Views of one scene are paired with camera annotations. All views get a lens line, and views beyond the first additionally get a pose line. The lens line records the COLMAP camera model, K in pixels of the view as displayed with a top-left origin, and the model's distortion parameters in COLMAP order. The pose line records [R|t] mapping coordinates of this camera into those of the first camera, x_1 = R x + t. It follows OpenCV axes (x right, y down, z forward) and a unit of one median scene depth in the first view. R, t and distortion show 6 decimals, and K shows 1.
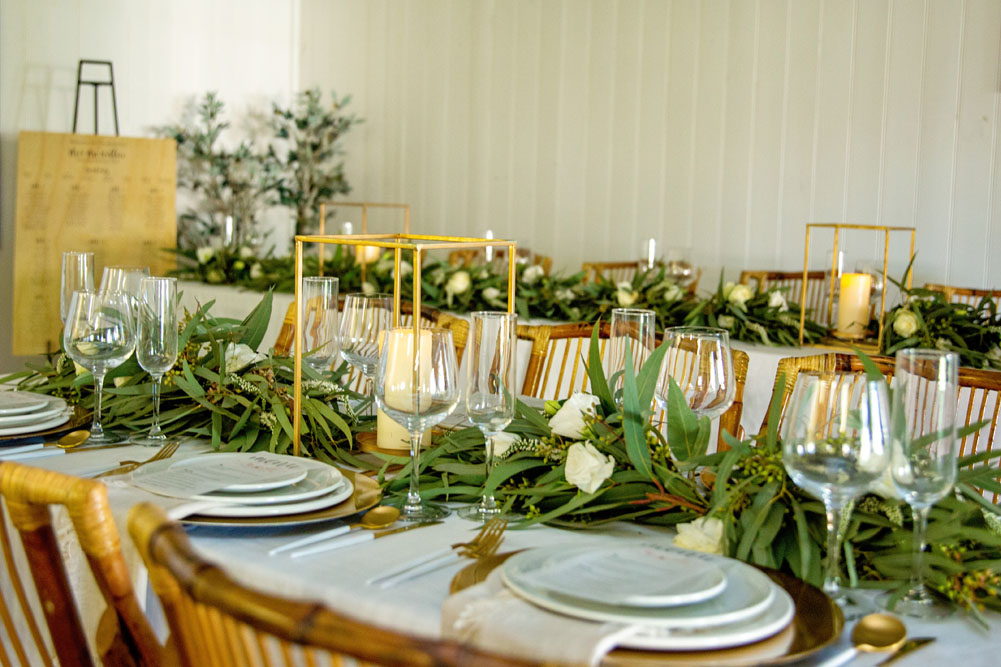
lens RADIAL K [[980.3, 0, 500.6], [0, 980.3, 310.2], [0, 0, 1]] dist [-0.050429, 0.034622]
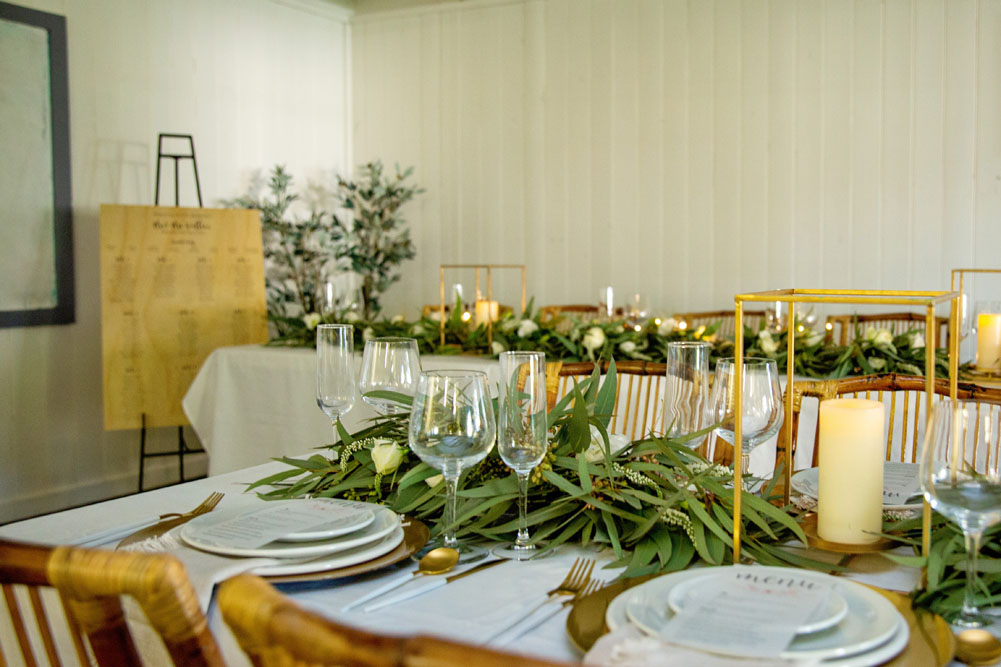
lens RADIAL K [[778.7, 0, 500.5], [0, 778.7, 333.5], [0, 0, 1]] dist [-0.031867, -0.000893]
pose [[0.988506, -0.044124, 0.144601, -0.463755], [0.047419, 0.998686, -0.019421, -0.038382], [-0.143554, 0.026055, 0.989299, 0.350699]]
